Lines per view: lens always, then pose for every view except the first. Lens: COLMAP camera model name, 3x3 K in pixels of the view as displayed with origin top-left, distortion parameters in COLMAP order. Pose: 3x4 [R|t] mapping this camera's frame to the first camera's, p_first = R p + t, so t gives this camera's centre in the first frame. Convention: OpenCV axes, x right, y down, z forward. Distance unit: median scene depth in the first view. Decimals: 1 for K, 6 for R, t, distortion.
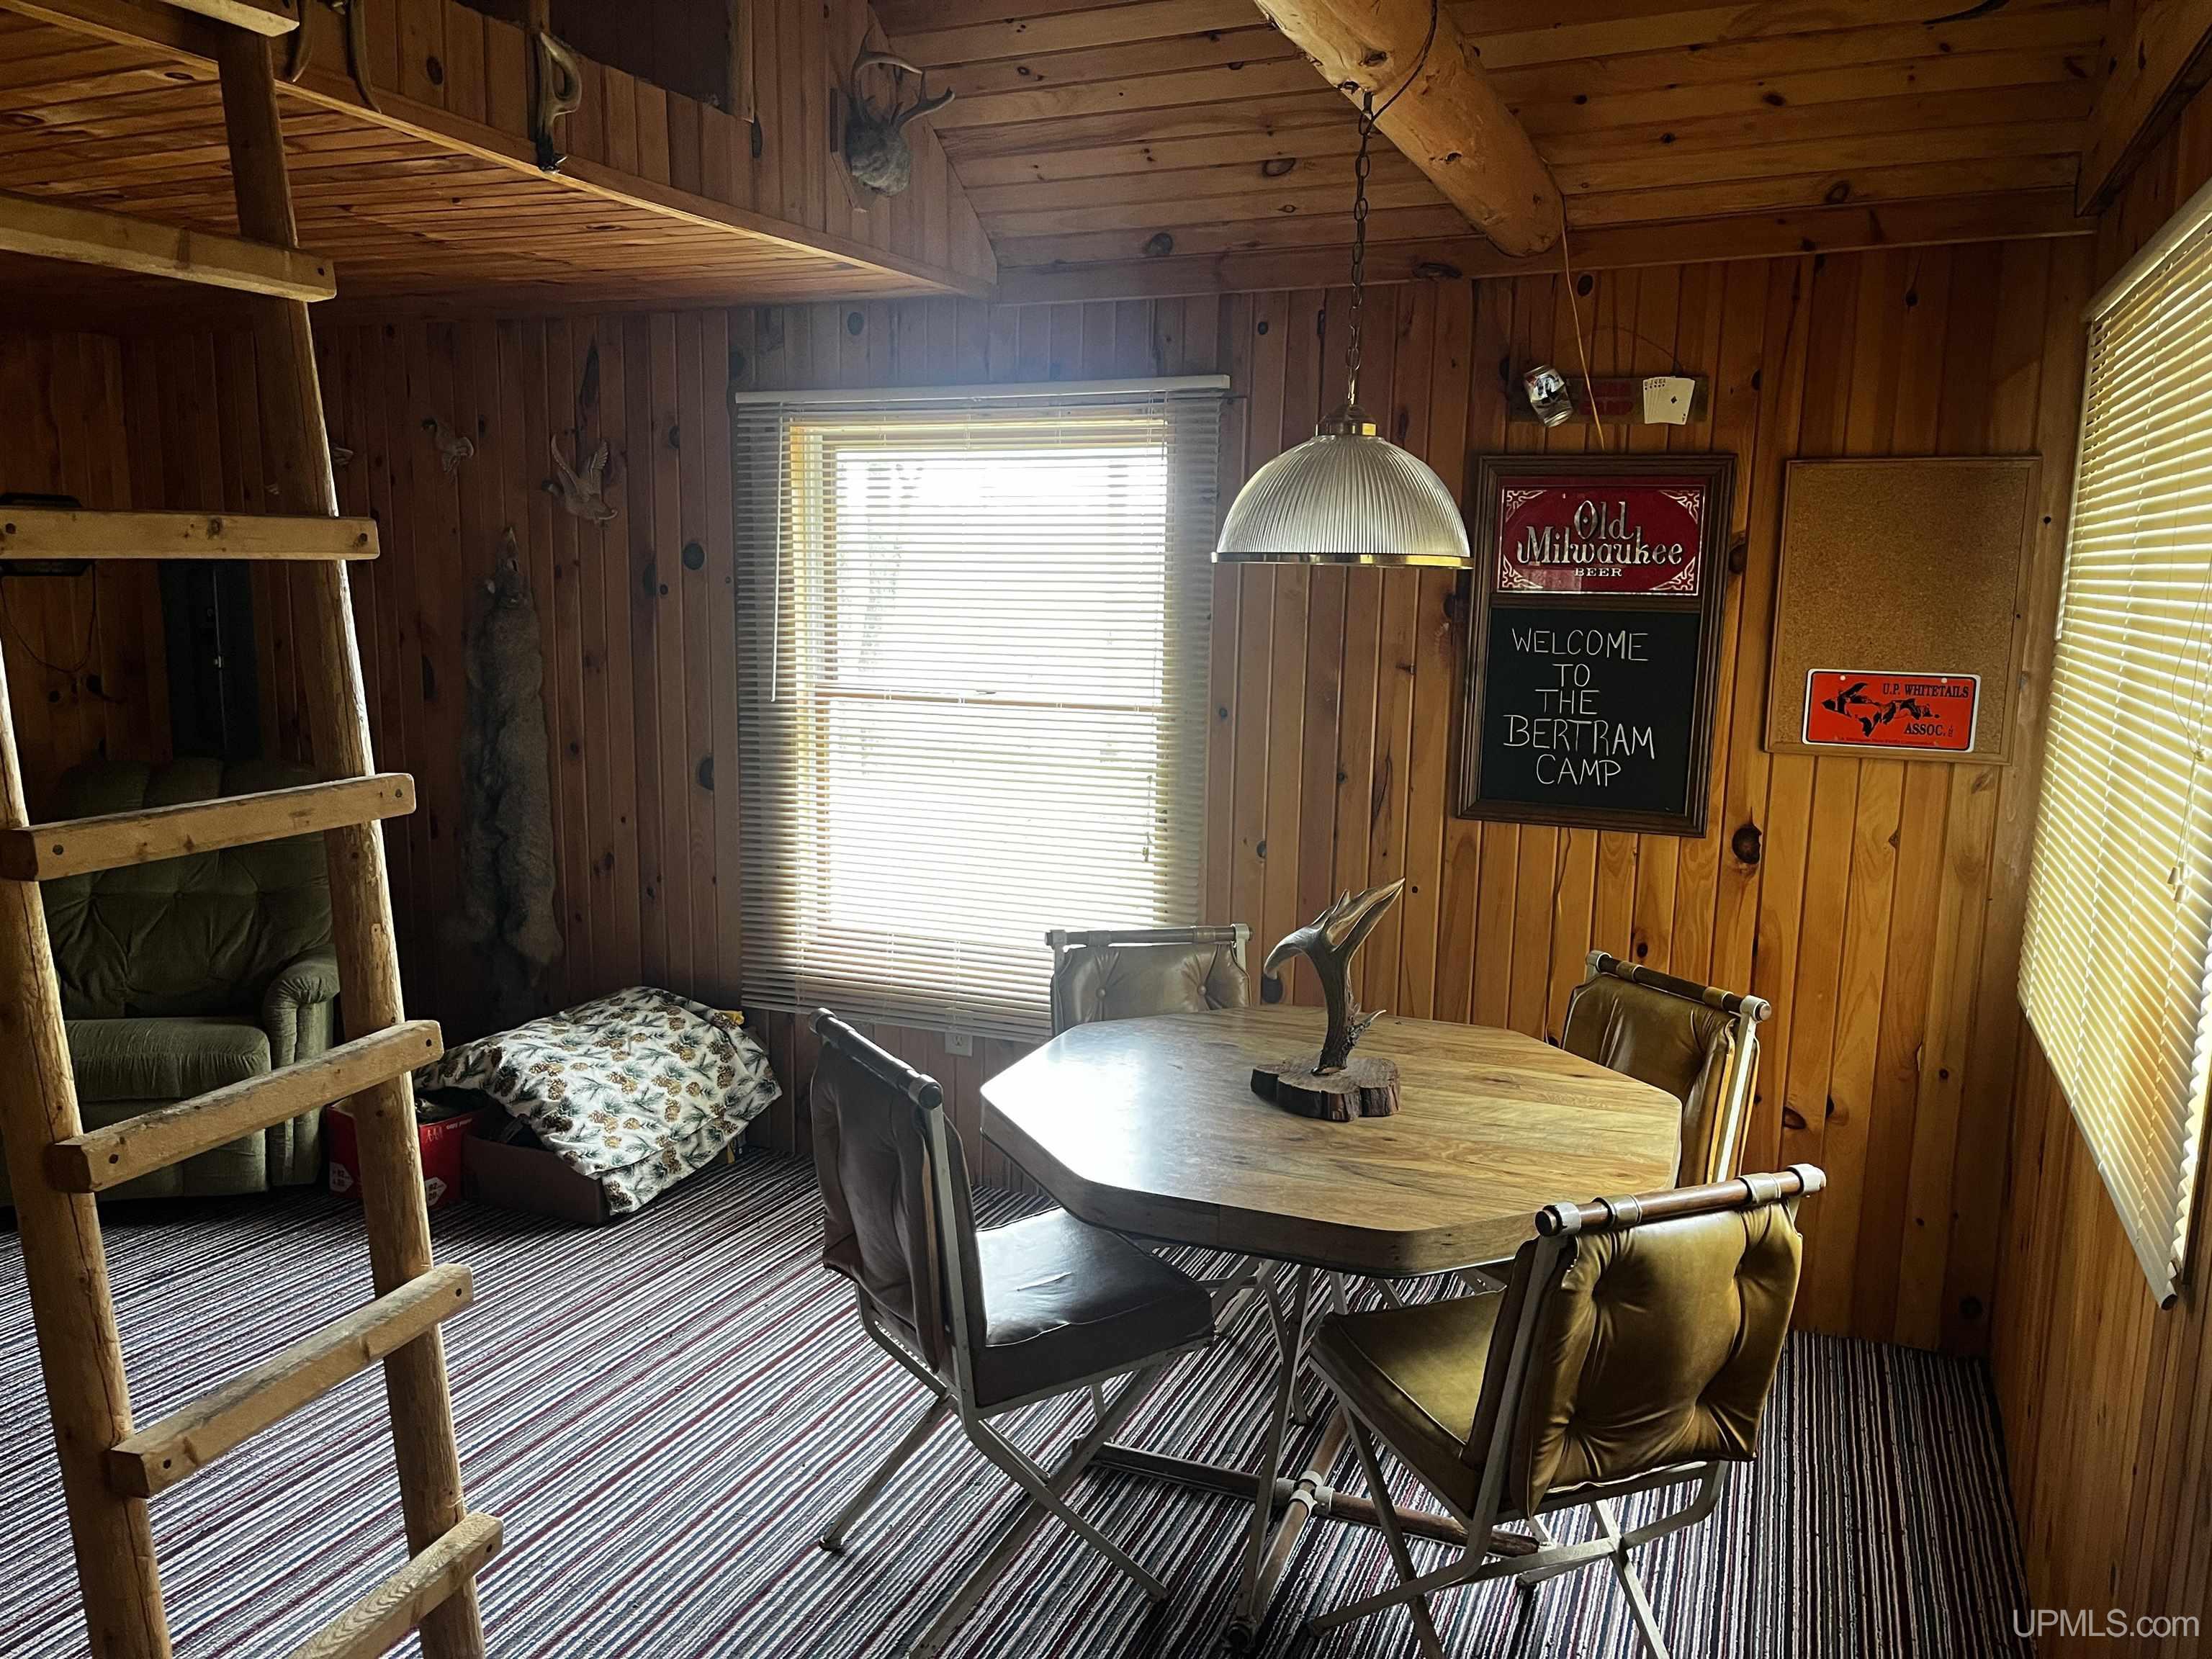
lens RADIAL K [[1682.5, 0, 1106.0], [0, 1682.5, 823.6], [0, 0, 1]] dist [0.067727, -0.094199]
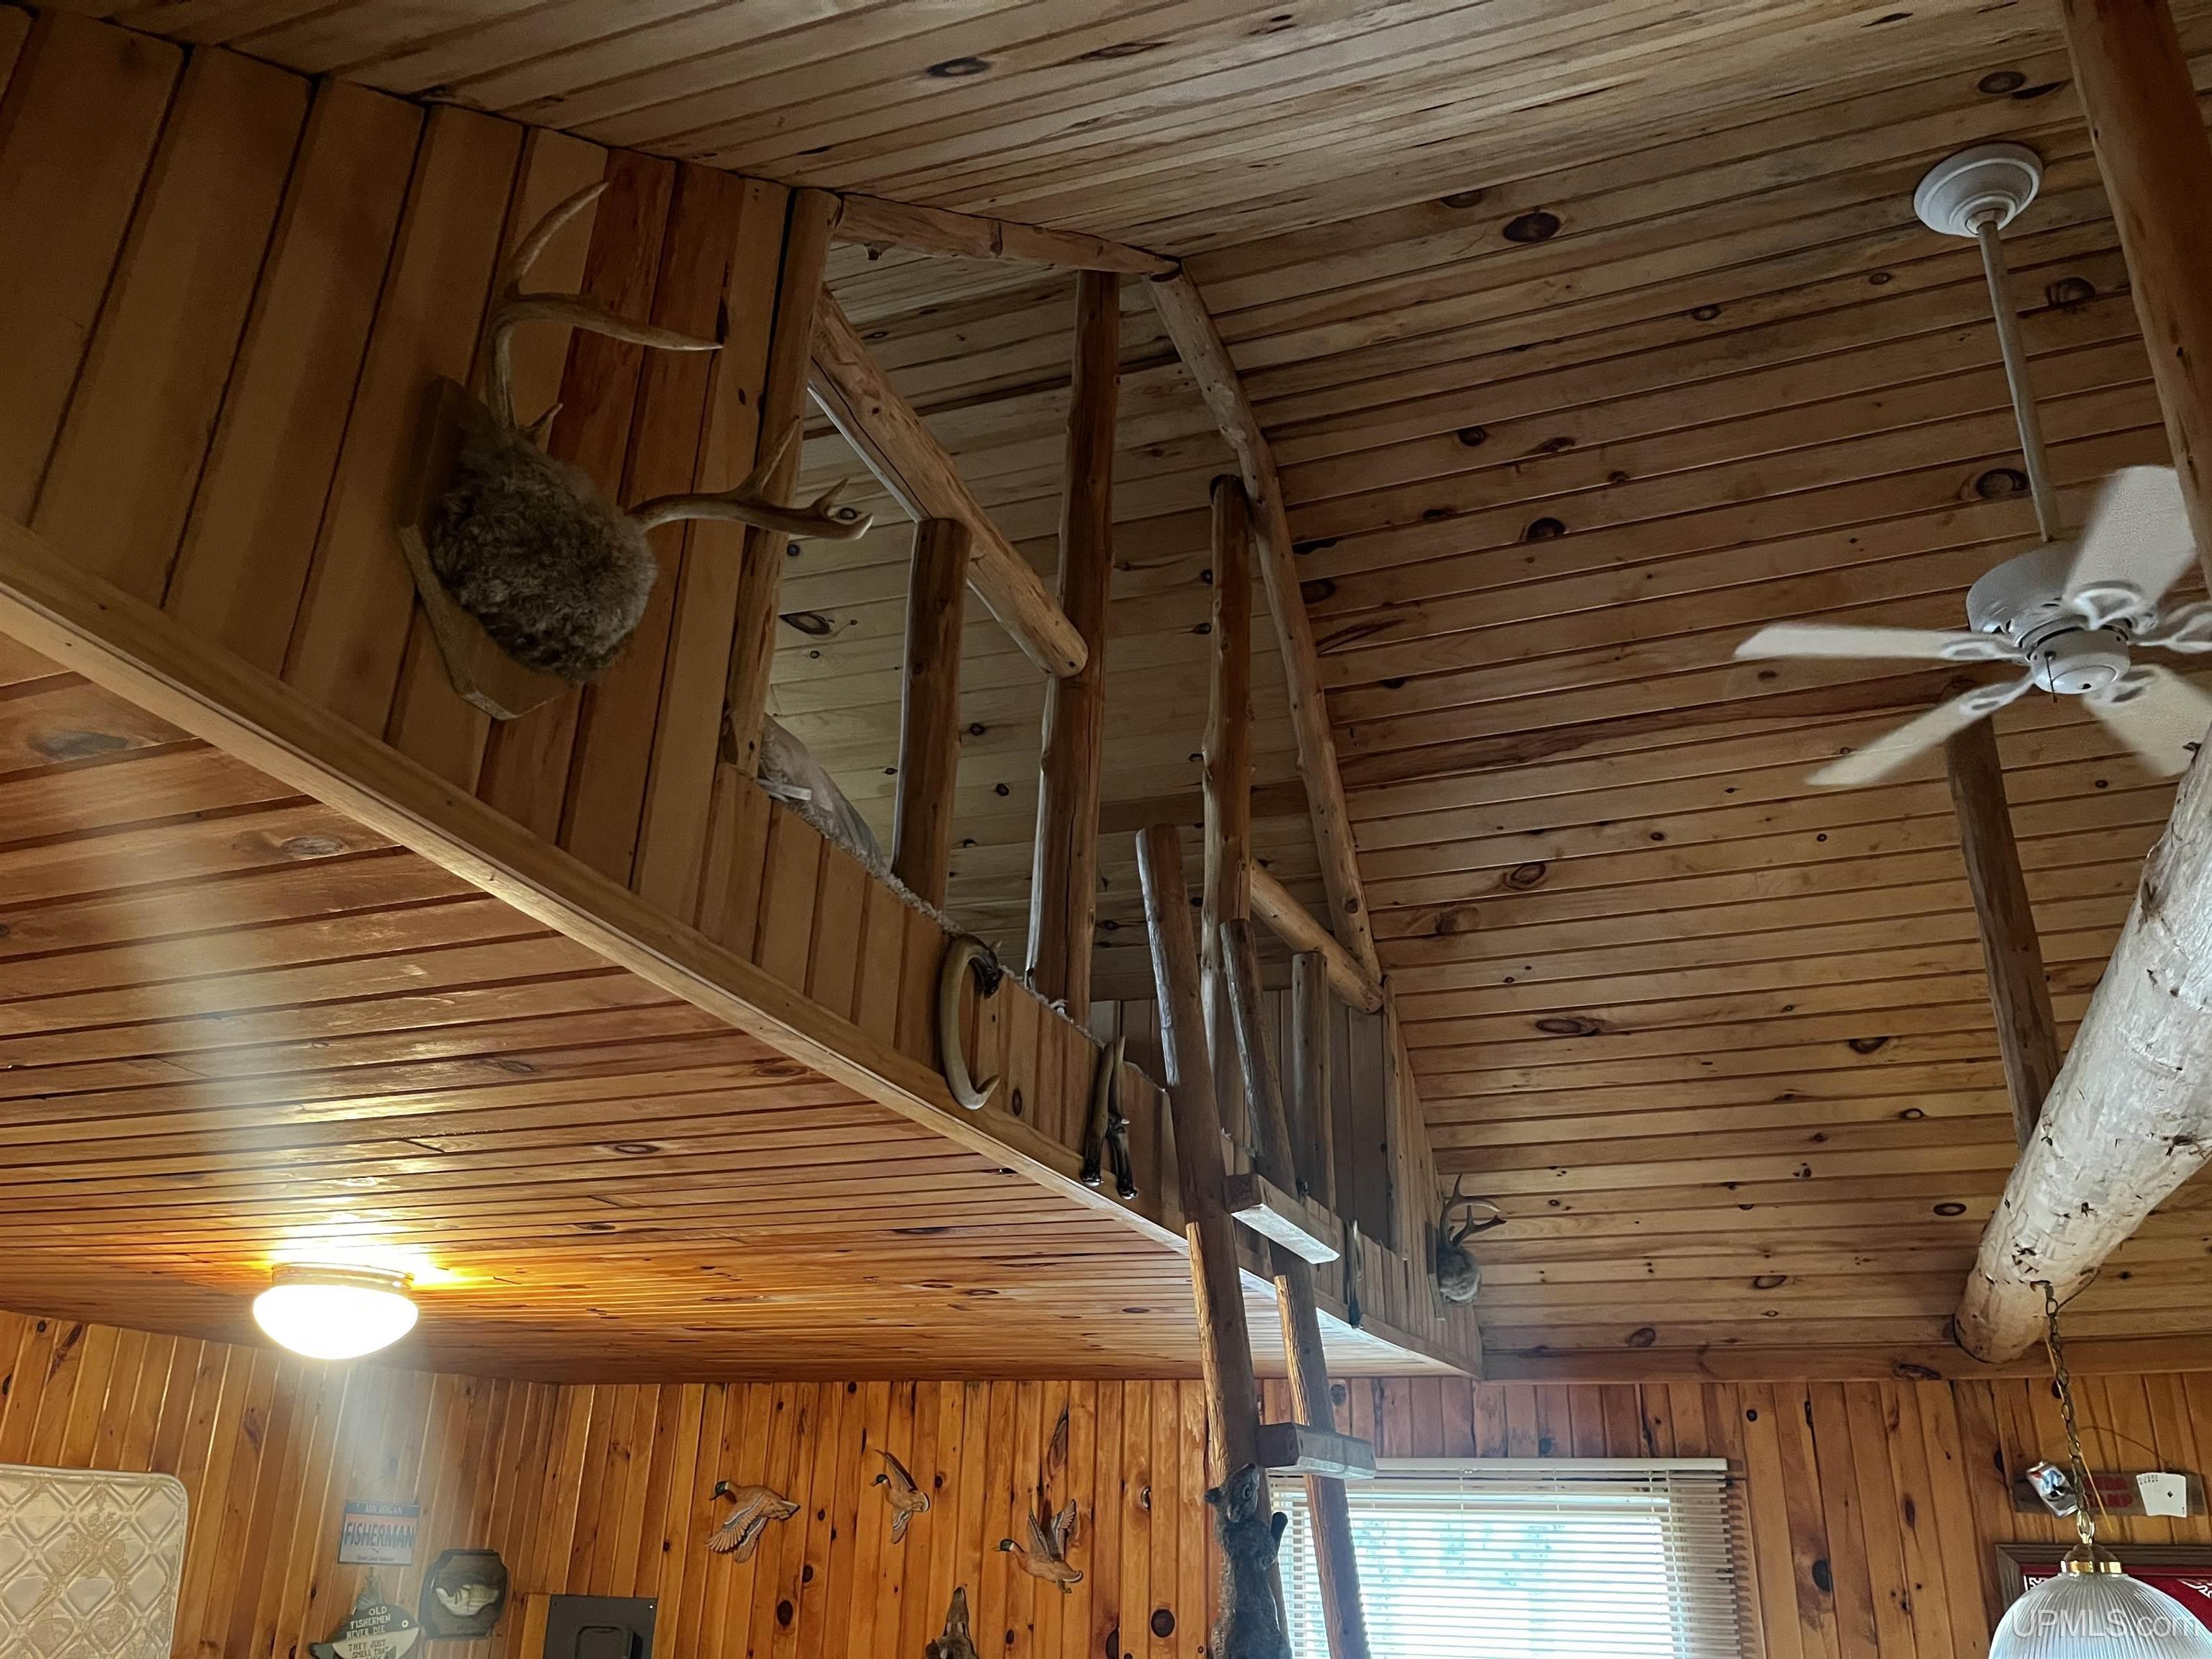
lens RADIAL K [[1682.5, 0, 1109.8], [0, 1682.5, 796.6], [0, 0, 1]] dist [0.067727, -0.094199]
pose [[0.999300, 0.019129, 0.032161, -0.369917], [0.000921, 0.846629, -0.532182, -0.040626], [-0.037408, 0.531839, 0.846019, -0.149627]]
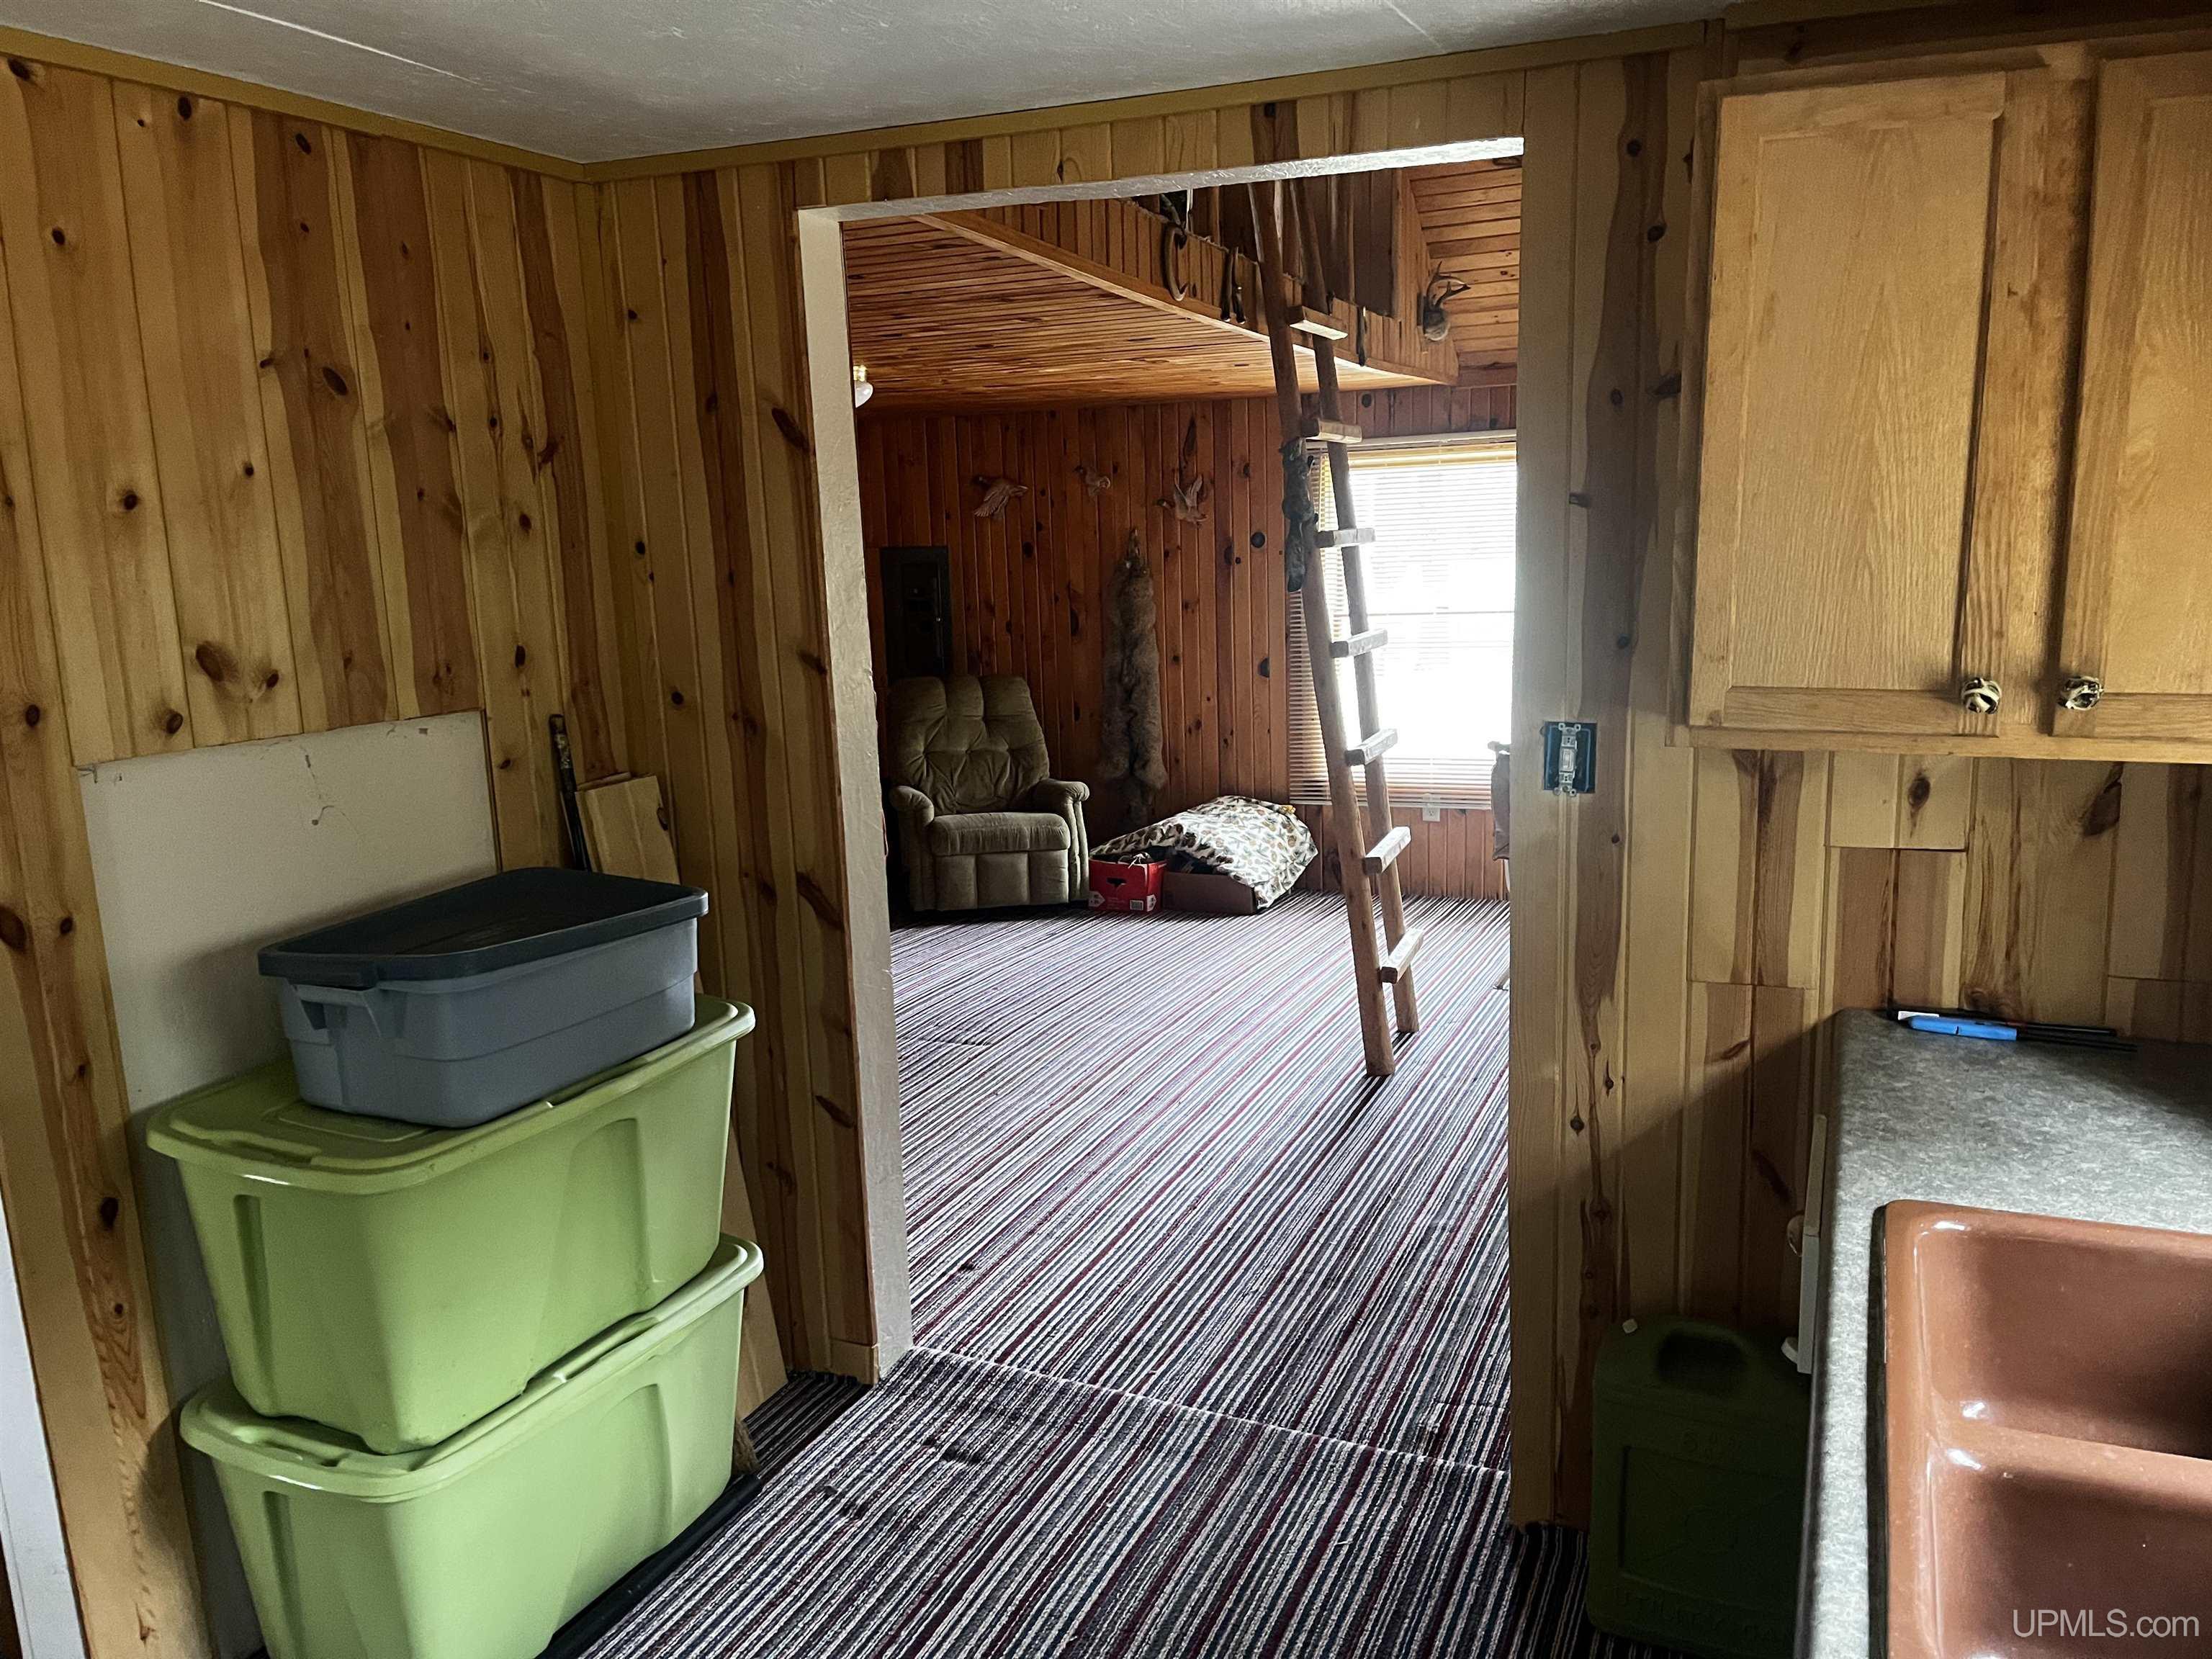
lens RADIAL K [[1682.5, 0, 1116.3], [0, 1682.5, 869.2], [0, 0, 1]] dist [0.067727, -0.094199]
pose [[0.998789, -0.044166, -0.021692, -0.424548], [0.045067, 0.998059, 0.042977, 0.110690], [0.019752, -0.043903, 0.998841, -0.844329]]
